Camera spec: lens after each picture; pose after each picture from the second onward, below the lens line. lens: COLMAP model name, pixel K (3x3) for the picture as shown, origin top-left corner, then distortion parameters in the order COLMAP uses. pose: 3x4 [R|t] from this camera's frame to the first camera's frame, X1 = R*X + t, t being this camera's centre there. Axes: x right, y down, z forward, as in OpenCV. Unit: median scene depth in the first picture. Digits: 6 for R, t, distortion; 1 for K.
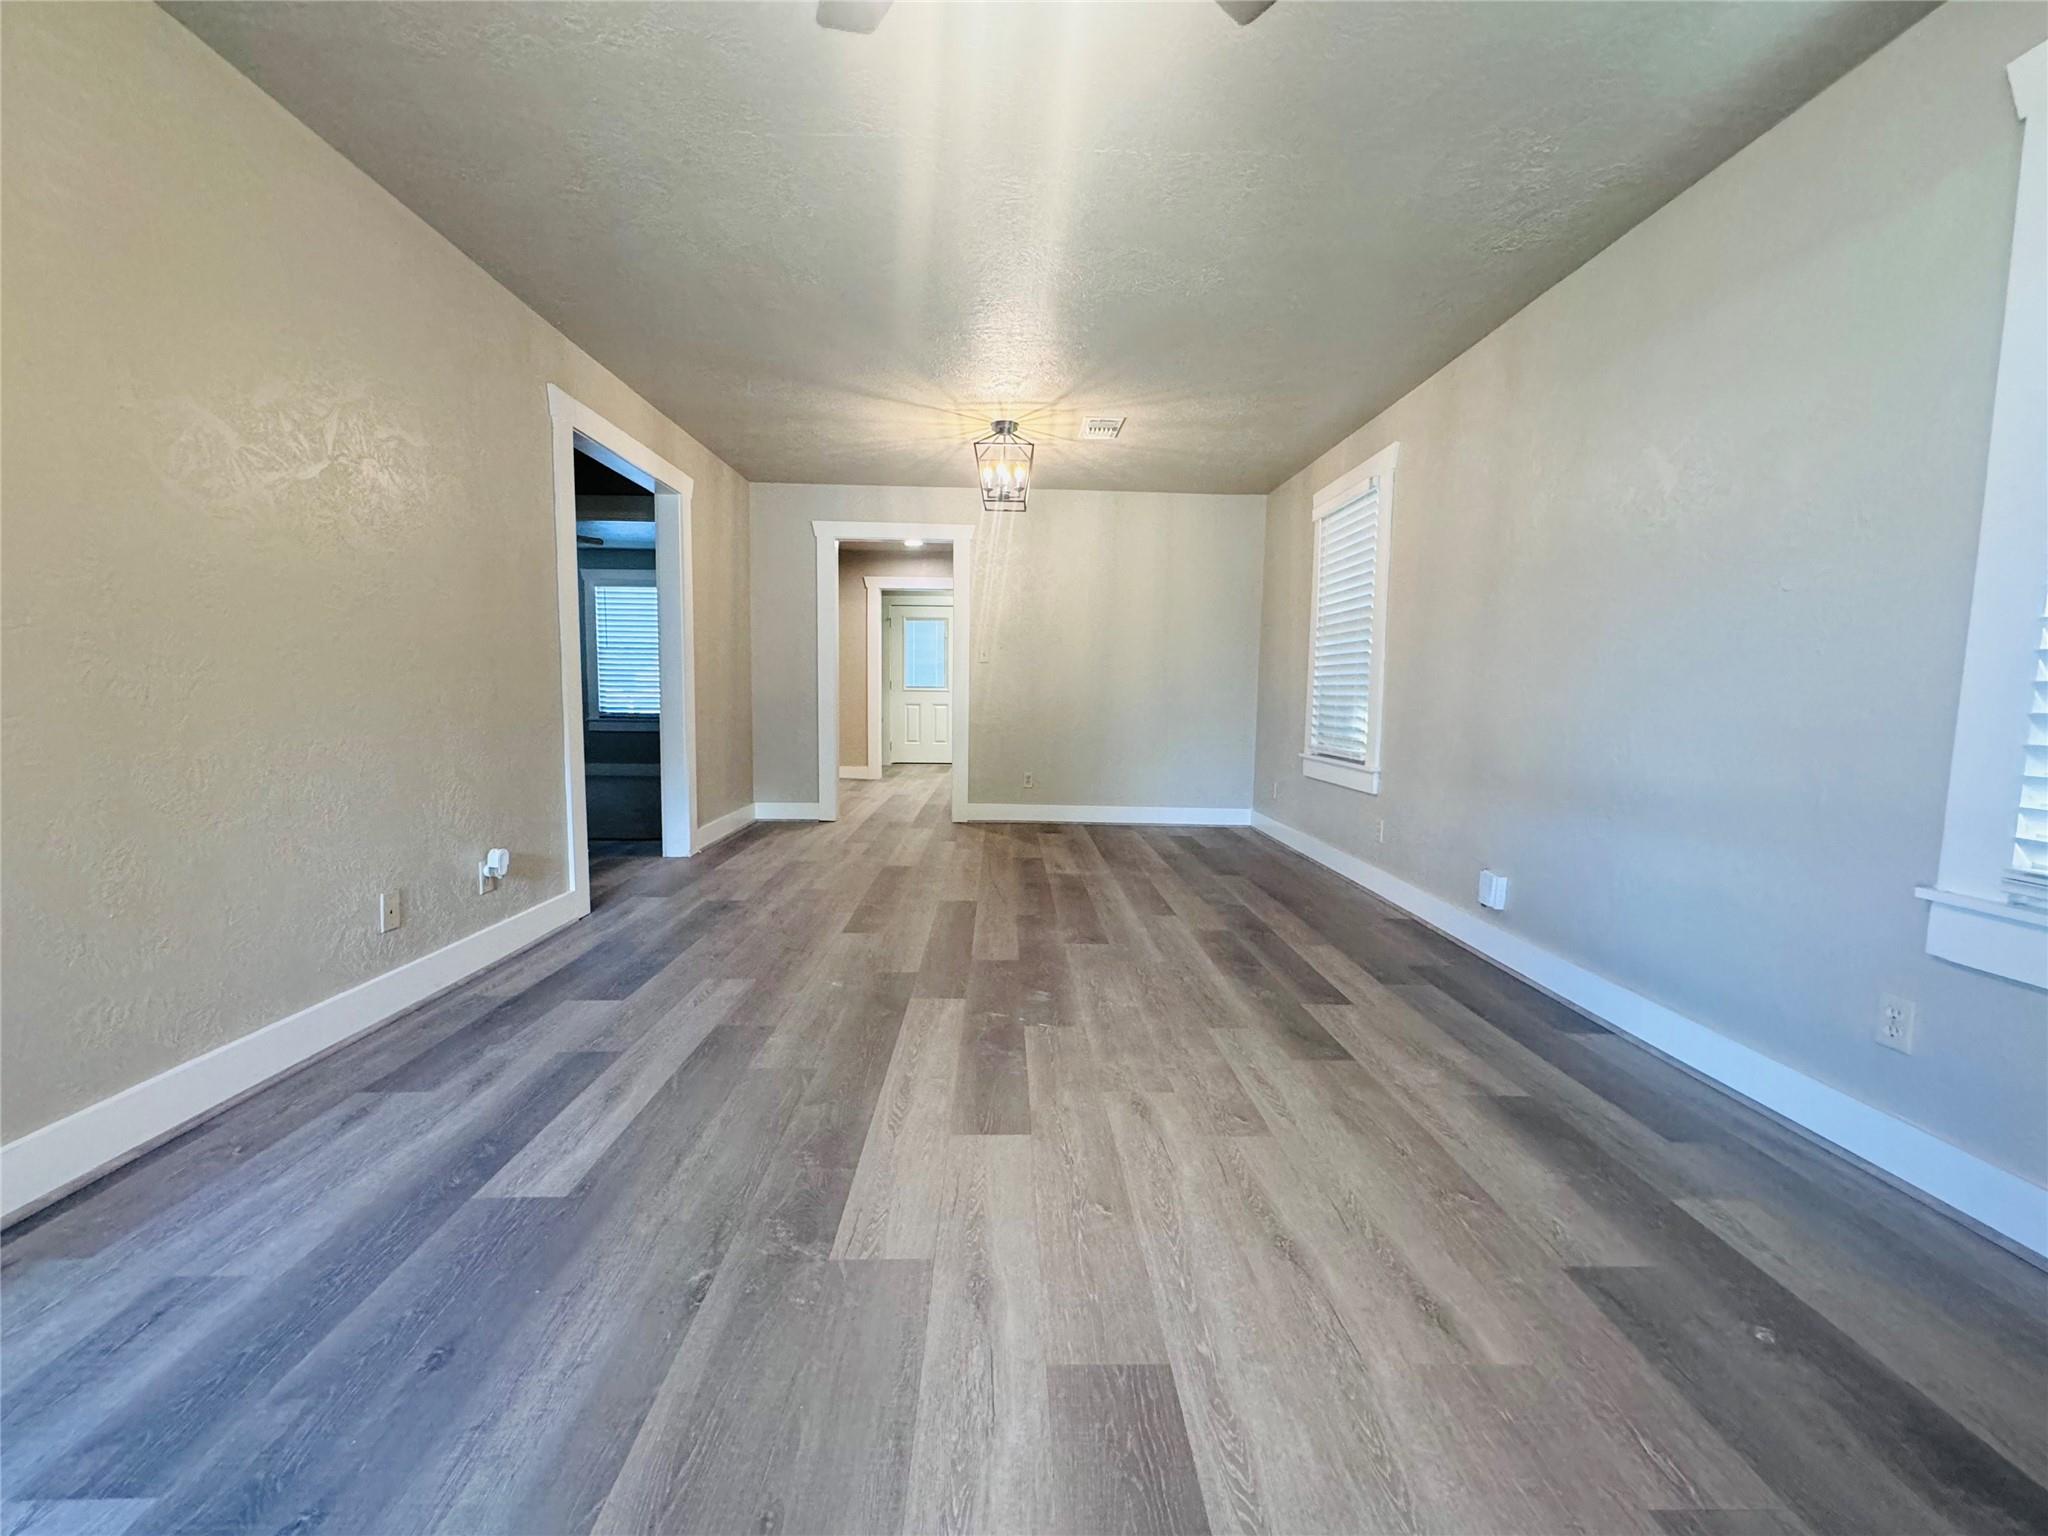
lens RADIAL K [[830.0, 0, 1031.4], [0, 830.0, 771.0], [0, 0, 1]] dist [-0.001788, -0.000053]
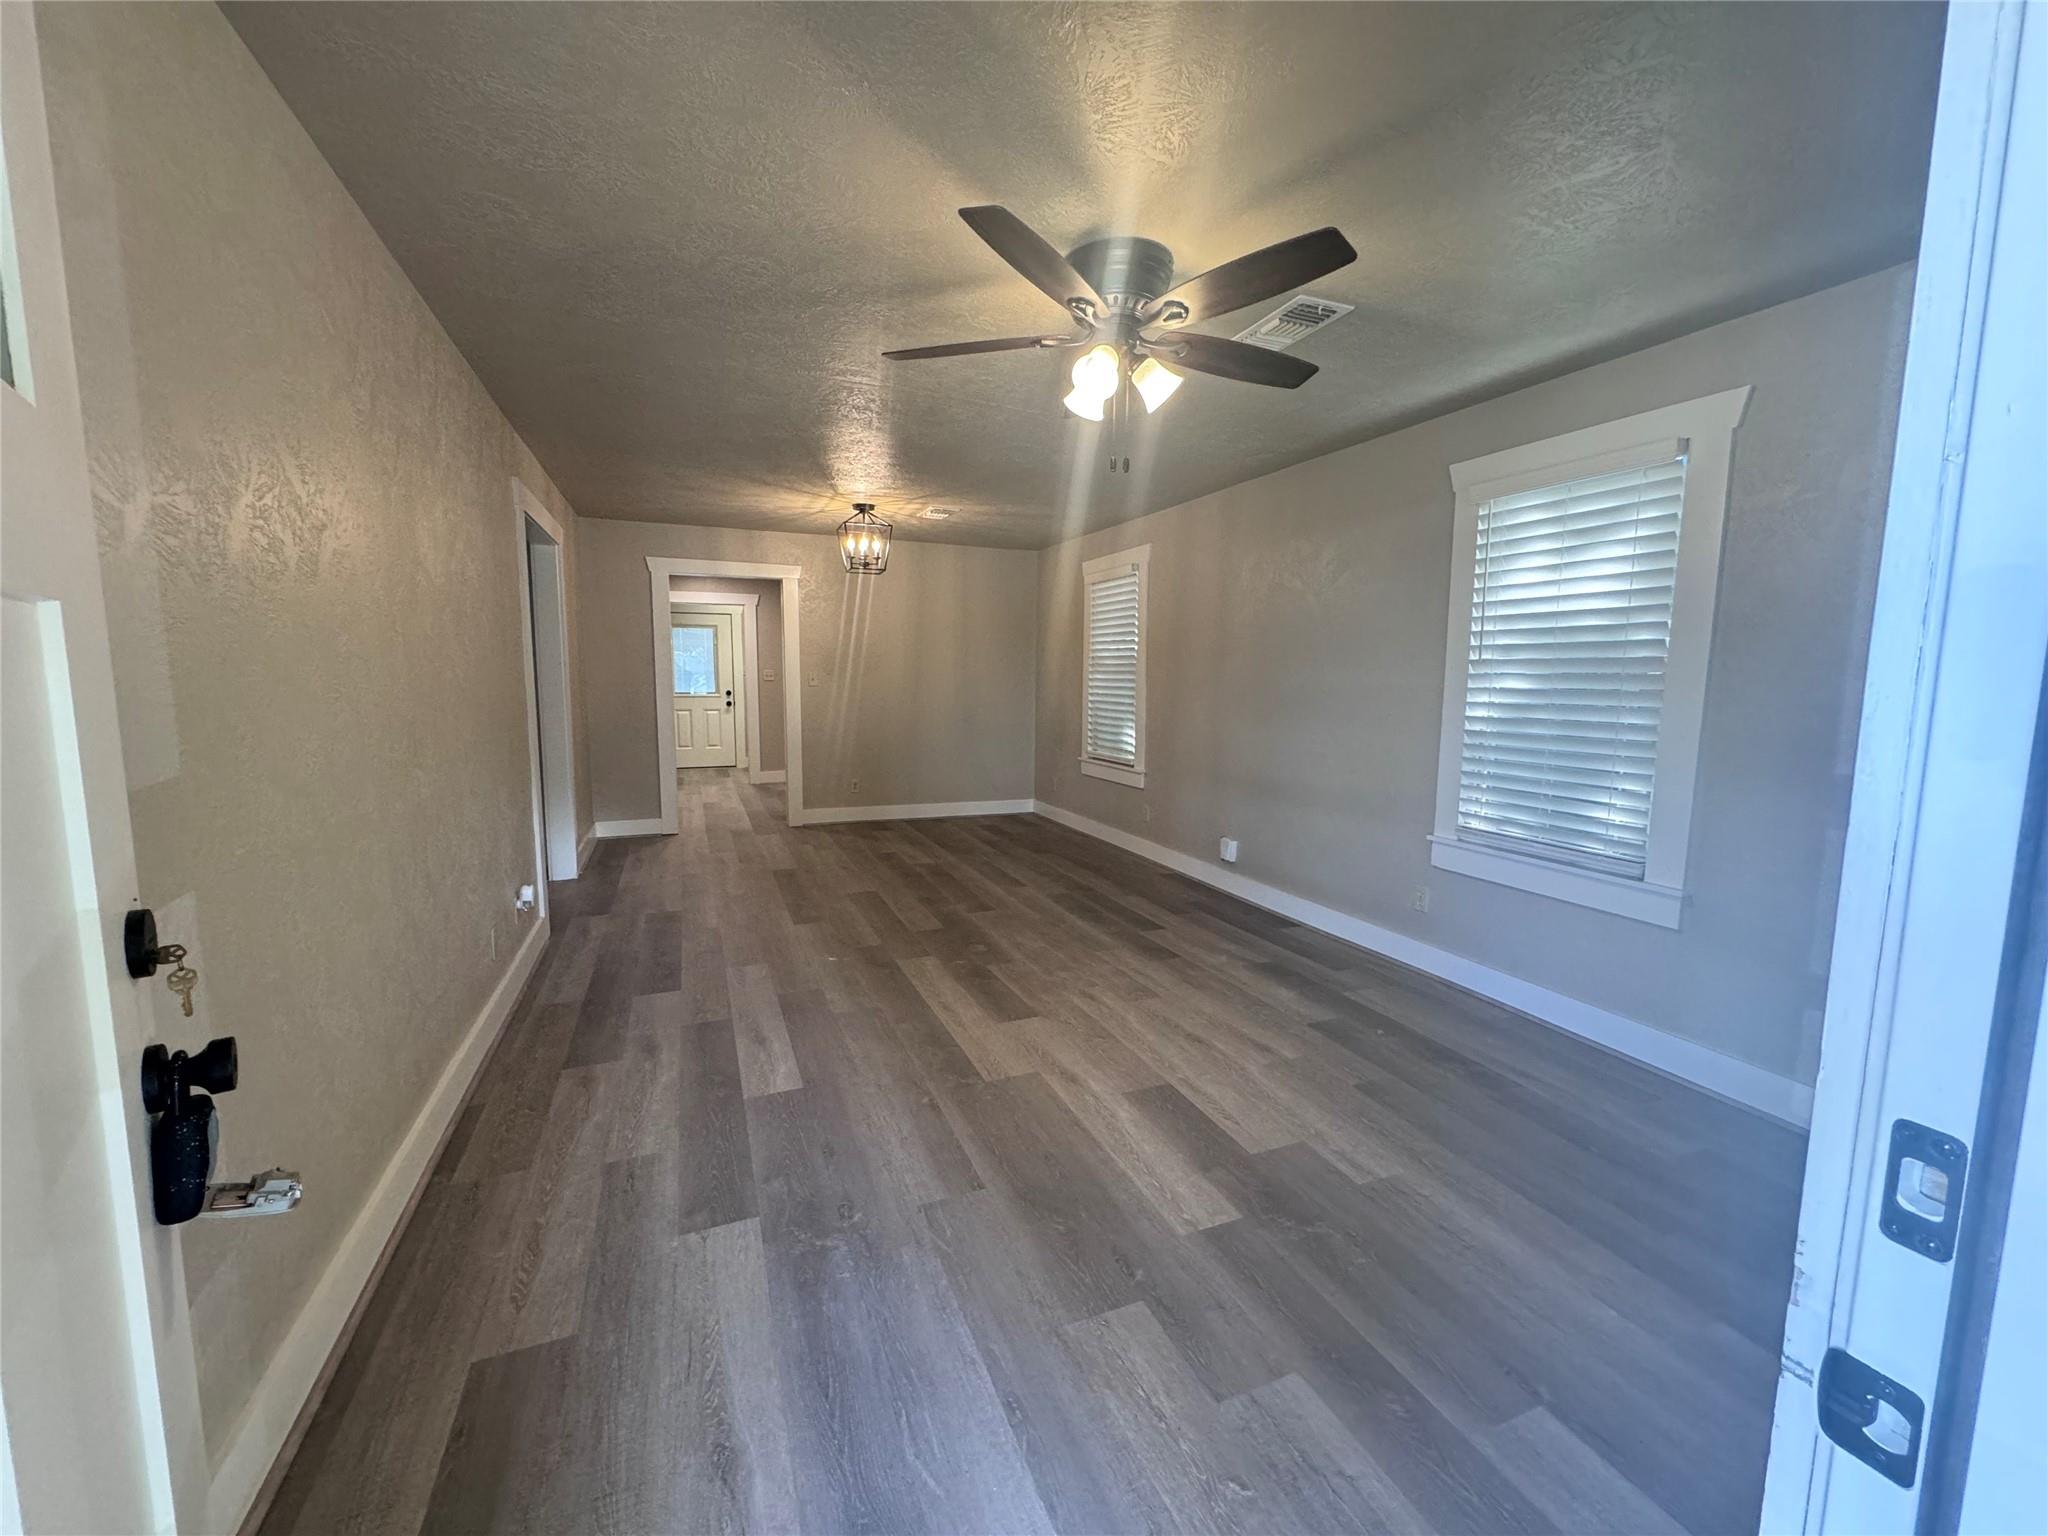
lens RADIAL K [[844.5, 0, 1039.9], [0, 844.5, 765.8], [0, 0, 1]] dist [0.001708, 0.000013]
pose [[0.928522, -0.046615, 0.368341, -0.453409], [0.038720, 0.998835, 0.028799, -0.095767], [-0.369254, -0.012478, 0.929245, -0.453485]]
